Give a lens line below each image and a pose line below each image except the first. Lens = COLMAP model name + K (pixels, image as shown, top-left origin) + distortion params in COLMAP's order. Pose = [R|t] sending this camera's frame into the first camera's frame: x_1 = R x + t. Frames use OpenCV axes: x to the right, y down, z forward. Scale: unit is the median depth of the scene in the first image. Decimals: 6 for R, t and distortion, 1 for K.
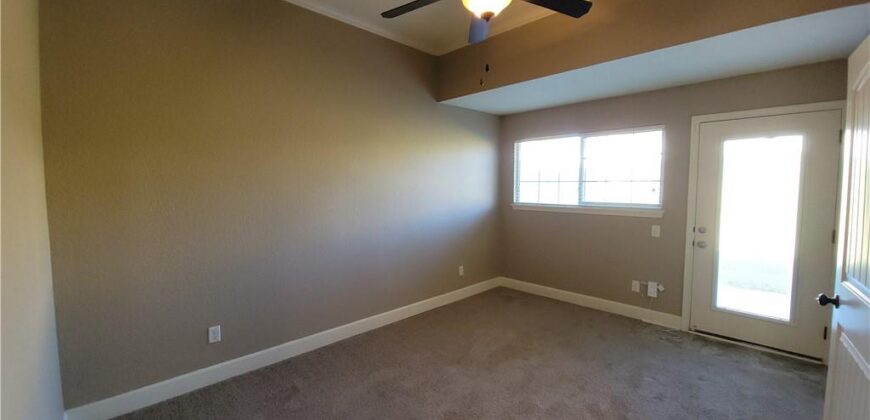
lens RADIAL K [[353.5, 0, 436.6], [0, 353.5, 208.3], [0, 0, 1]] dist [0.000789, 0.000794]
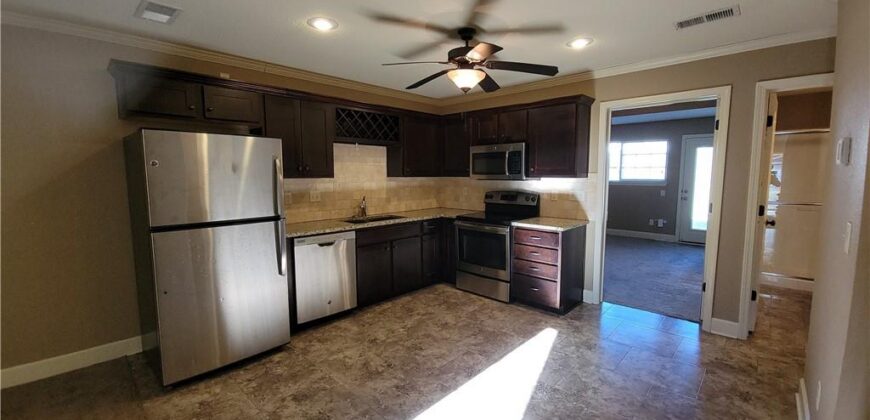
lens RADIAL K [[353.5, 0, 438.0], [0, 353.5, 208.9], [0, 0, 1]] dist [0.000789, 0.000794]
pose [[0.999696, -0.012686, 0.021133, -0.663158], [0.011739, 0.998945, 0.044392, 0.051050], [-0.021674, -0.044130, 0.998791, -0.926964]]
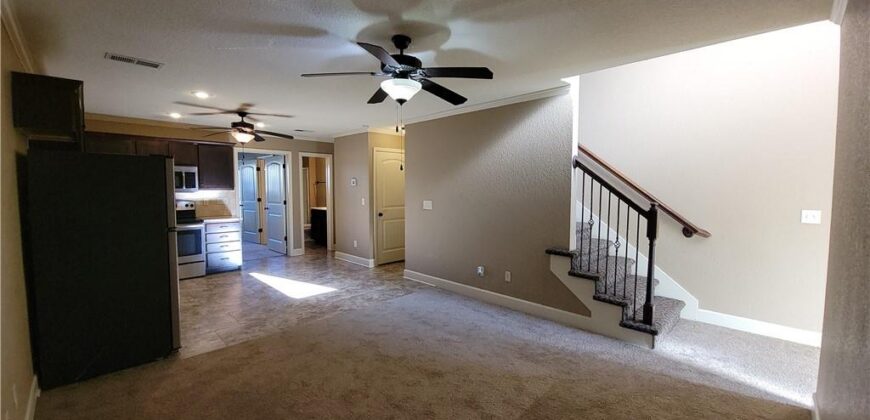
lens RADIAL K [[353.5, 0, 435.8], [0, 353.5, 206.0], [0, 0, 1]] dist [0.000789, 0.000794]
pose [[0.013447, -0.065466, 0.997764, -1.915743], [0.056696, 0.996299, 0.064606, 0.034833], [-0.998301, 0.055700, 0.017109, -0.940778]]
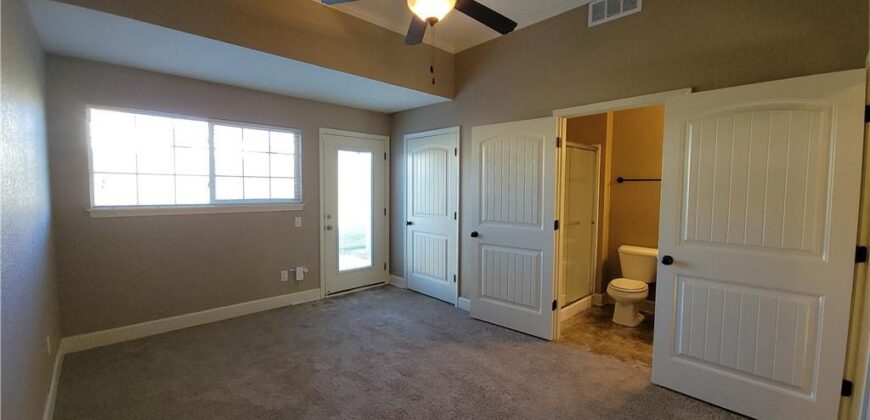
lens RADIAL K [[353.5, 0, 440.5], [0, 353.5, 209.0], [0, 0, 1]] dist [0.000789, 0.000794]
pose [[0.016283, -0.065025, 0.997751, -0.509159], [0.049923, 0.996691, 0.064142, -0.027616], [-0.998620, 0.048766, 0.019475, 0.520734]]
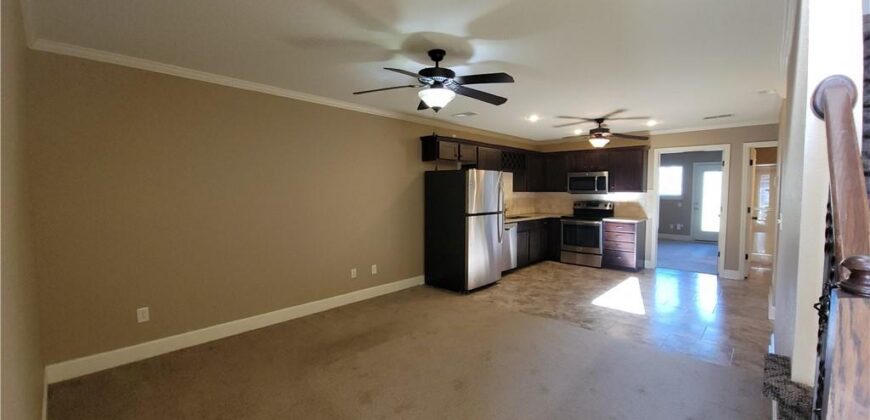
lens RADIAL K [[353.5, 0, 437.9], [0, 353.5, 208.2], [0, 0, 1]] dist [0.000789, 0.000794]
pose [[0.999521, -0.008949, 0.029643, -1.271944], [0.009075, 0.999950, -0.004115, 0.085154], [-0.029604, 0.004382, 0.999552, -1.597964]]
